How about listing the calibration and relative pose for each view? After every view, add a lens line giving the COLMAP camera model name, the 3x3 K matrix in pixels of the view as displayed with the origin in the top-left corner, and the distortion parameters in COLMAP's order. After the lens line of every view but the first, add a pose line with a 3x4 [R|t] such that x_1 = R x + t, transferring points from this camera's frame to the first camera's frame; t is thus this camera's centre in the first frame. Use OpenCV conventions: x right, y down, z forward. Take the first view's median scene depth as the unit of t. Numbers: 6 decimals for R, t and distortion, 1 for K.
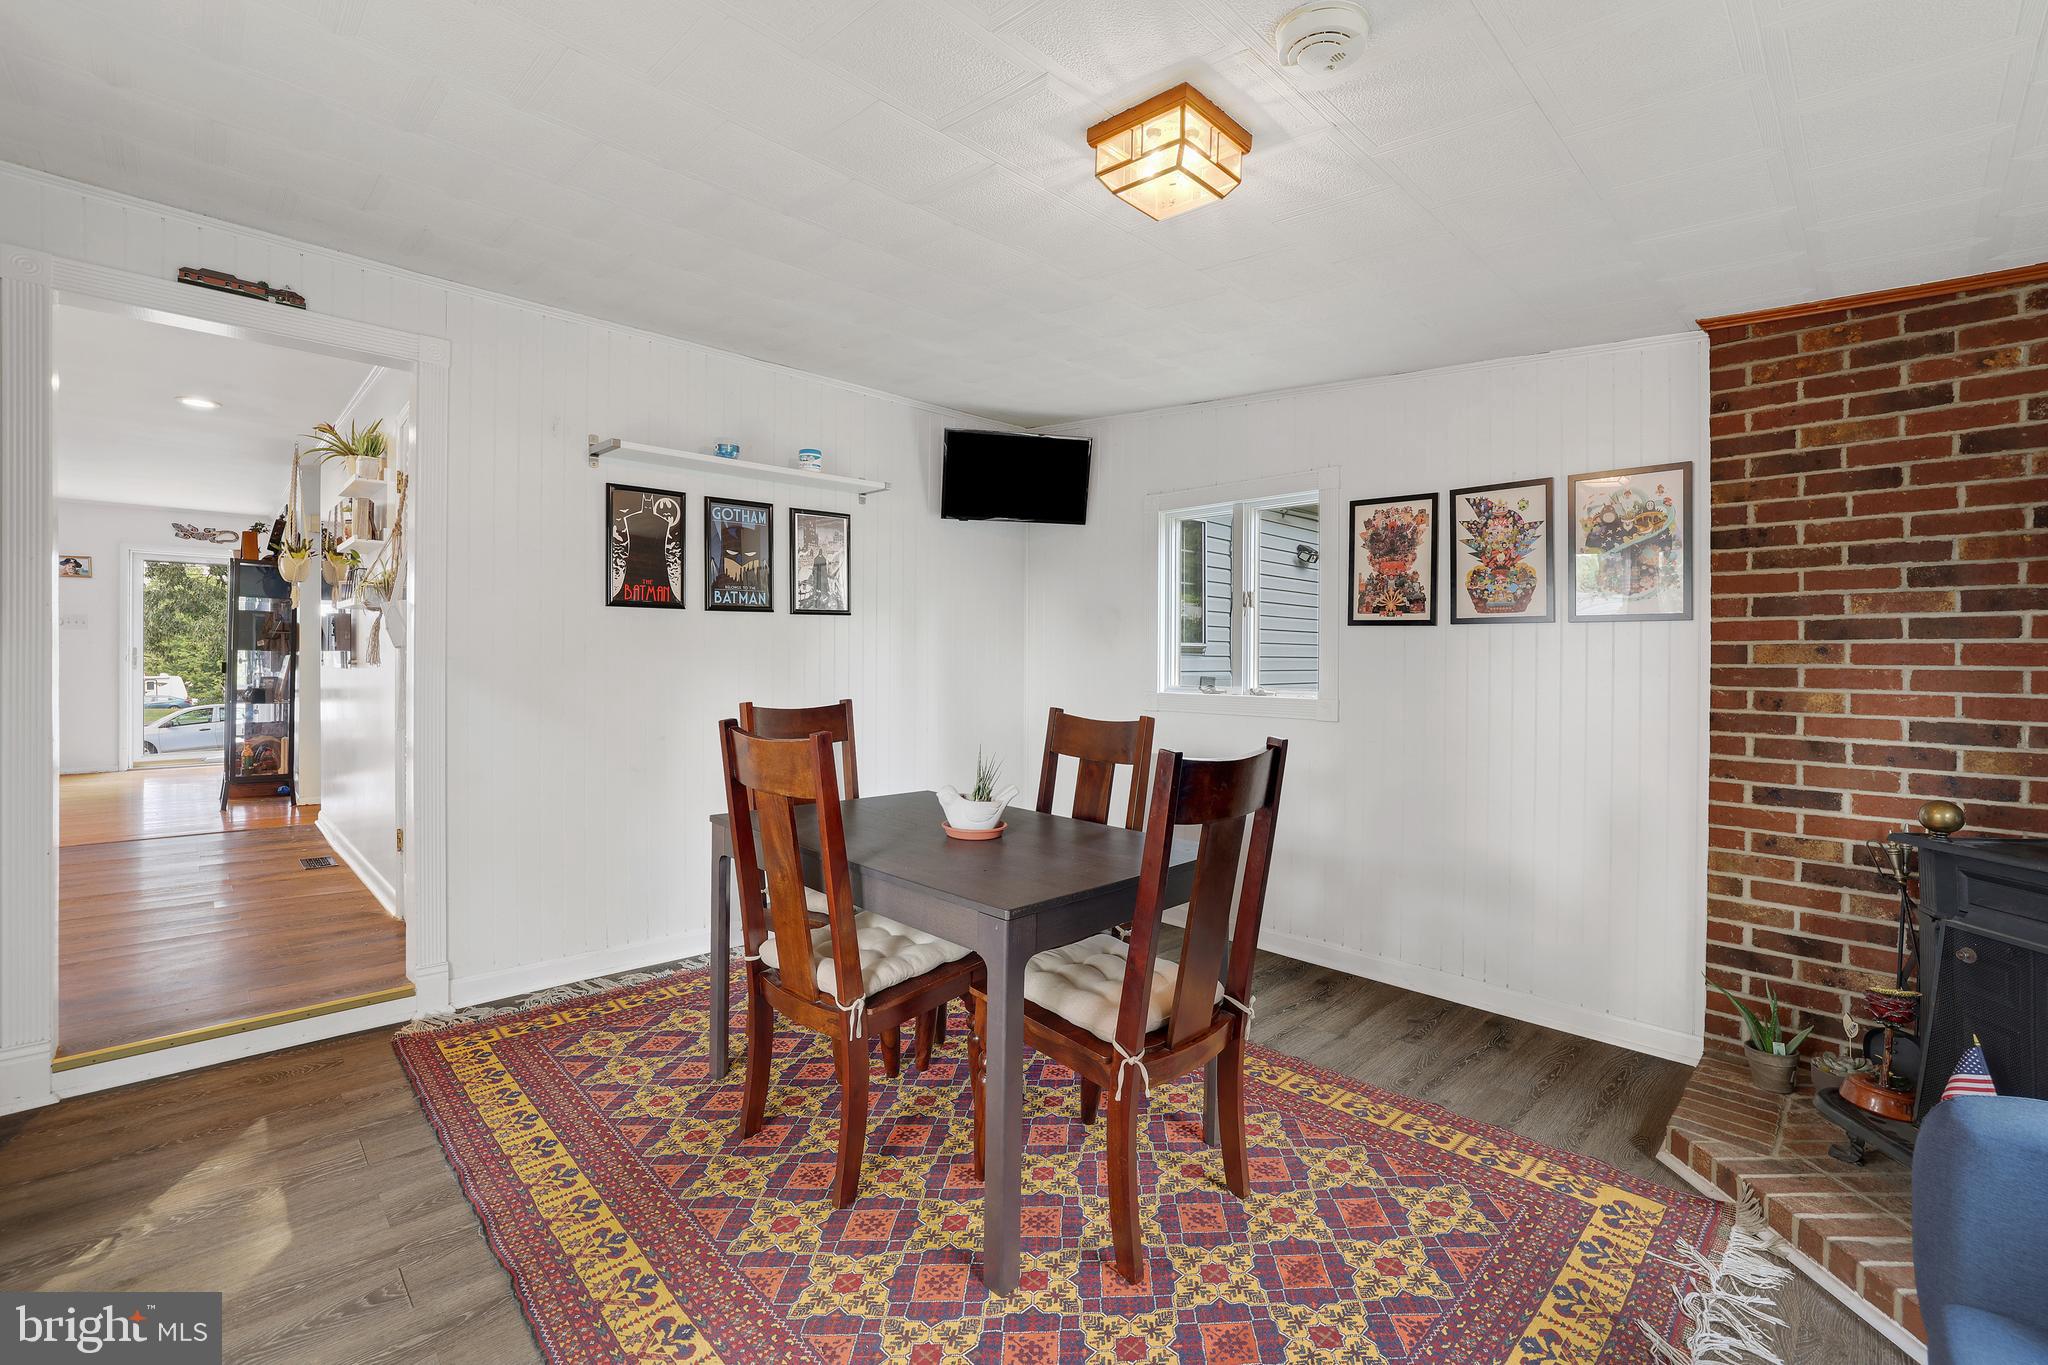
lens RADIAL K [[883.8, 0, 1019.0], [0, 883.8, 660.2], [0, 0, 1]] dist [-0.047436, 0.016282]
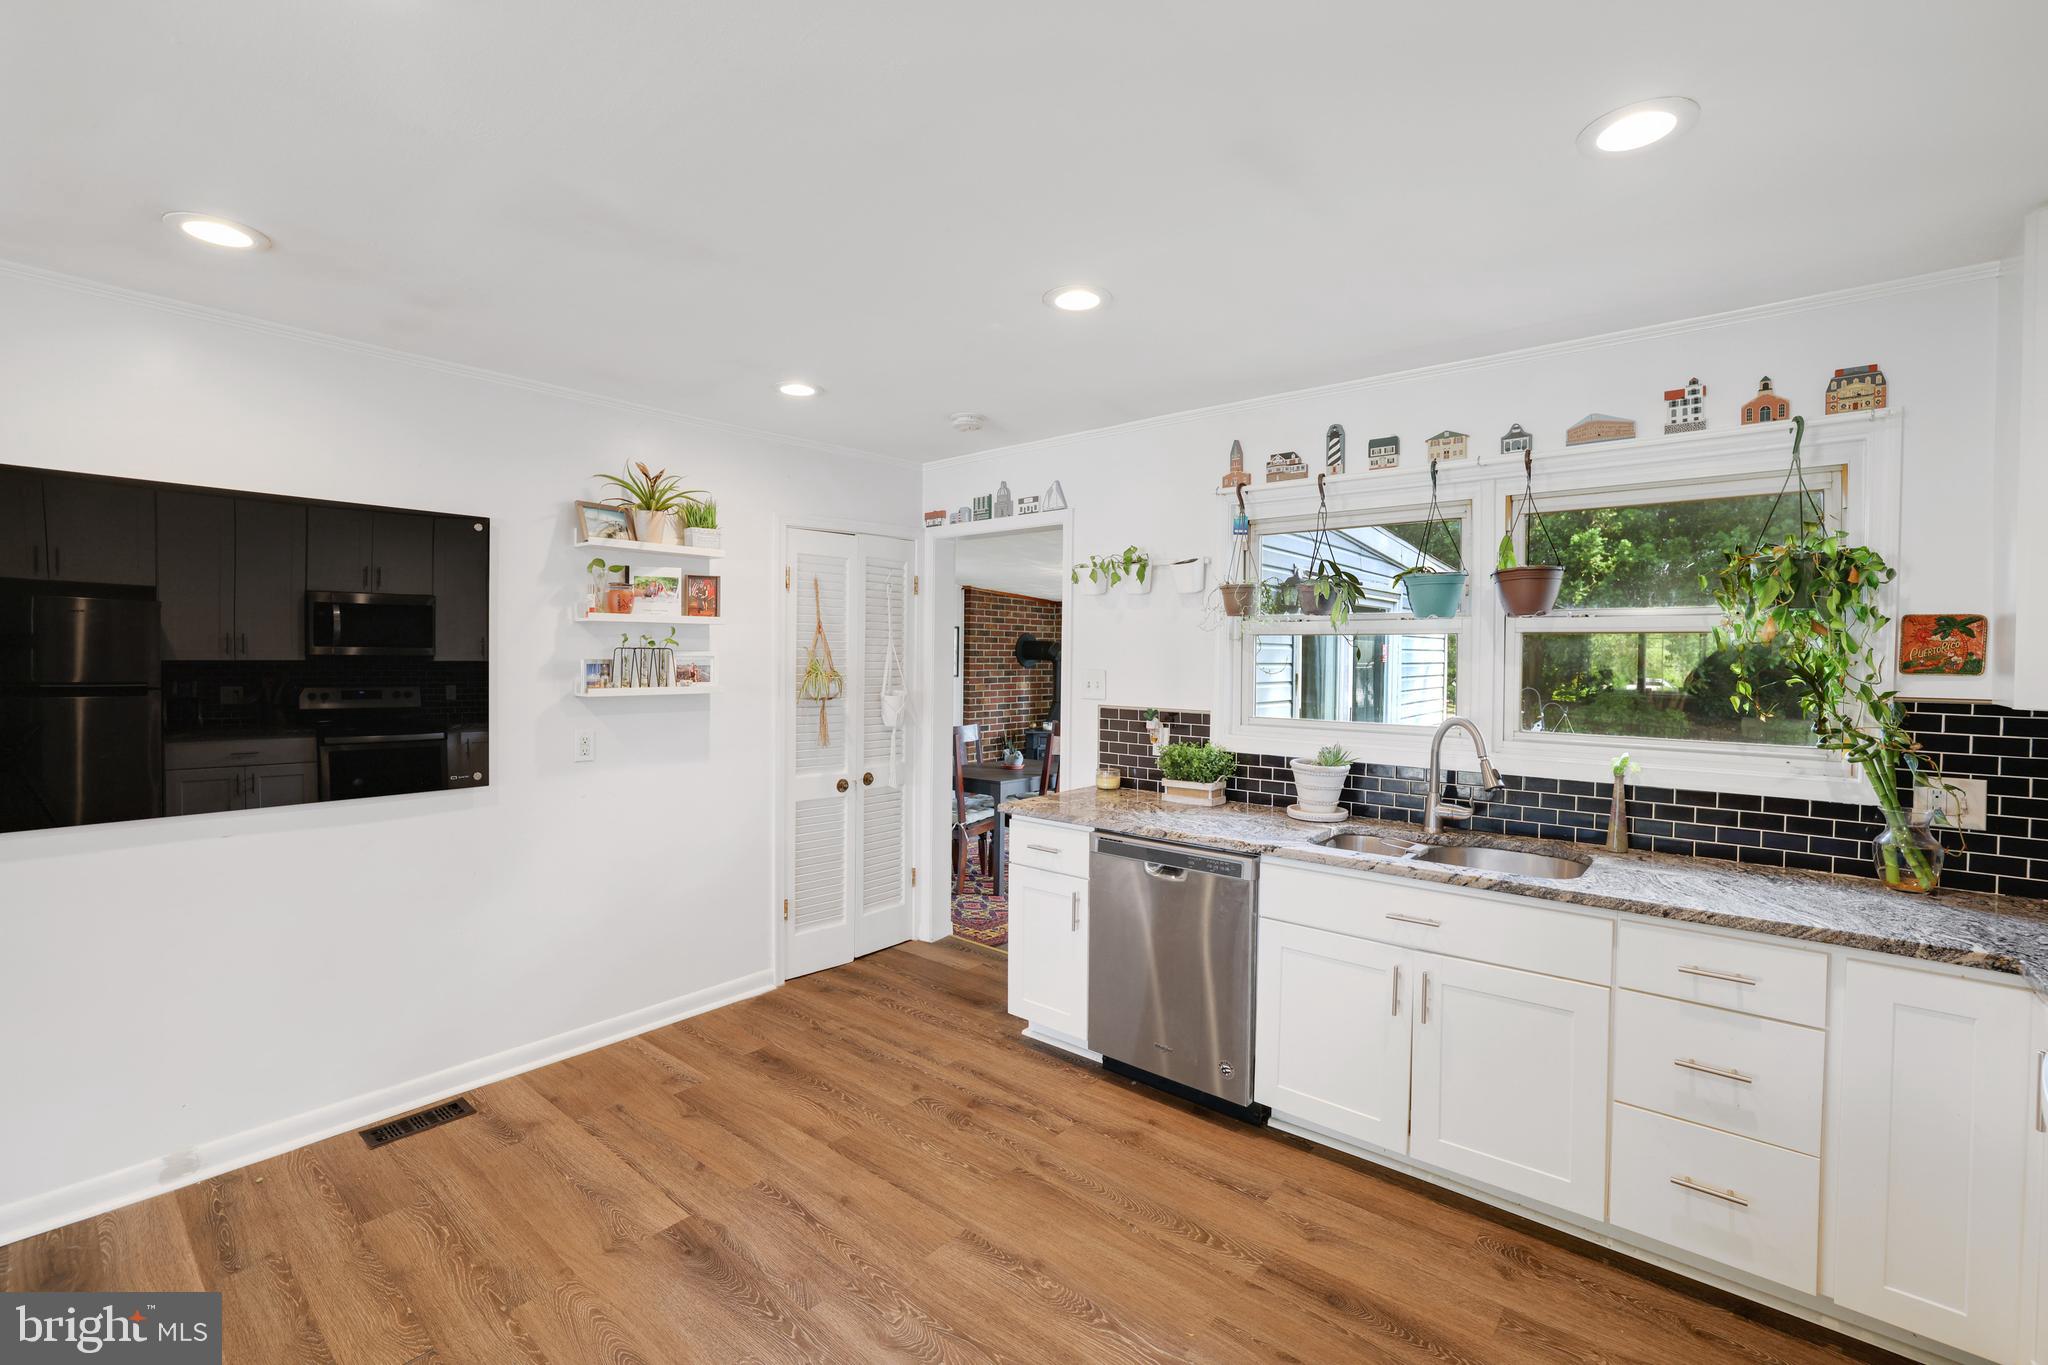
lens RADIAL K [[883.8, 0, 1019.0], [0, 883.8, 660.2], [0, 0, 1]] dist [-0.047436, 0.016282]
pose [[-0.095676, -0.017421, 0.995260, -2.143847], [-0.004345, 0.999845, 0.017084, -0.143804], [-0.995403, -0.002690, -0.095736, 0.948276]]
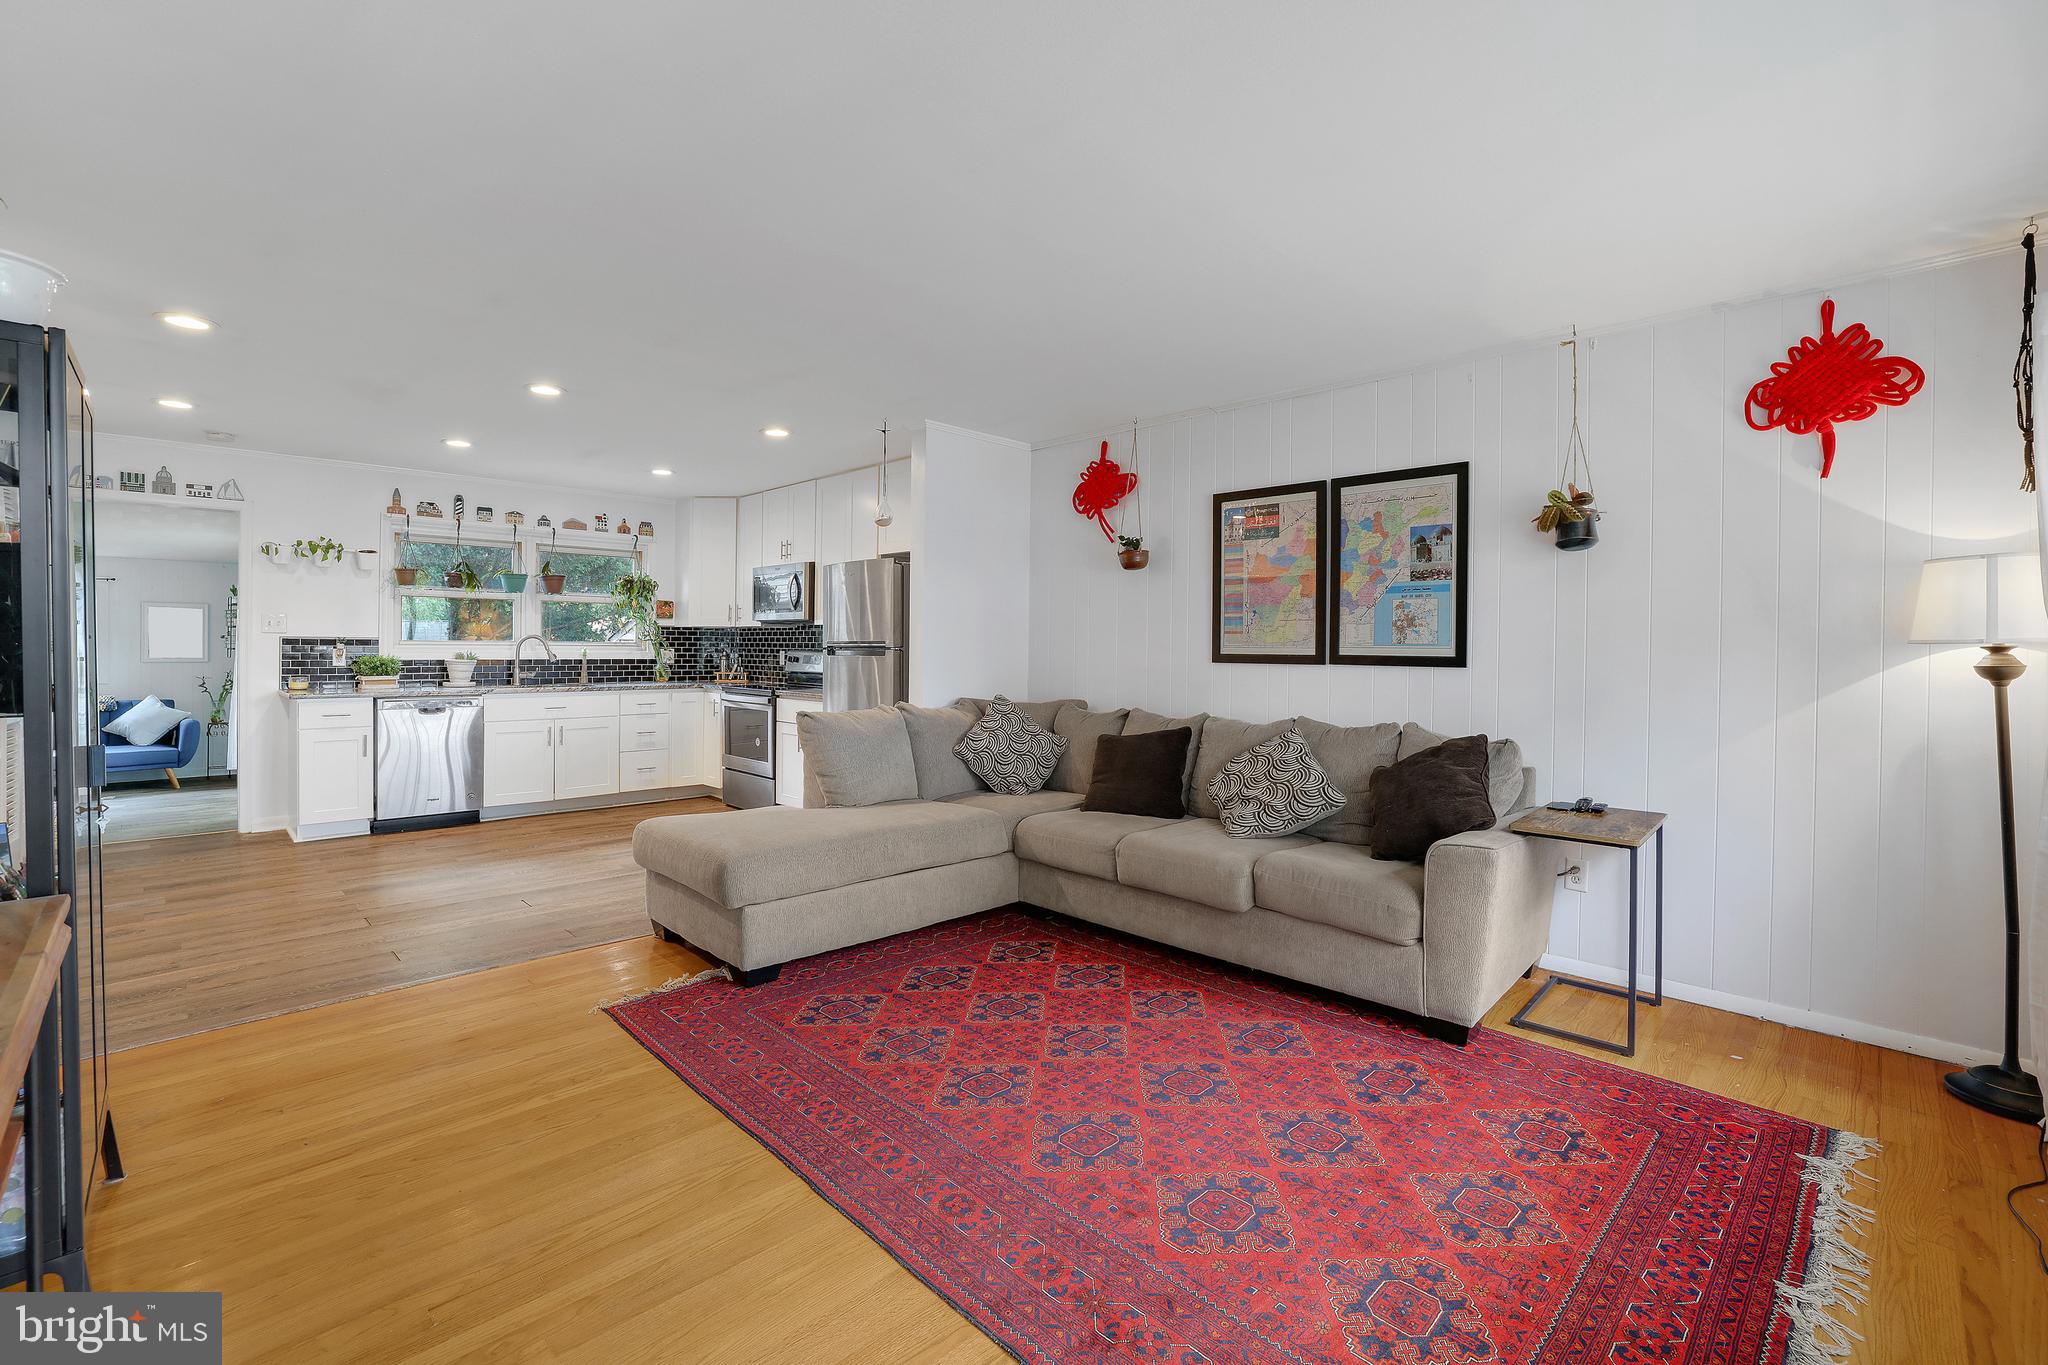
lens RADIAL K [[884.8, 0, 988.3], [0, 884.8, 646.7], [0, 0, 1]] dist [-0.019738, 0.009253]
pose [[-0.999846, -0.014323, 0.010160, -2.443859], [-0.014282, 0.999889, 0.004159, -0.067849], [-0.010219, 0.004013, -0.999940, 2.576355]]
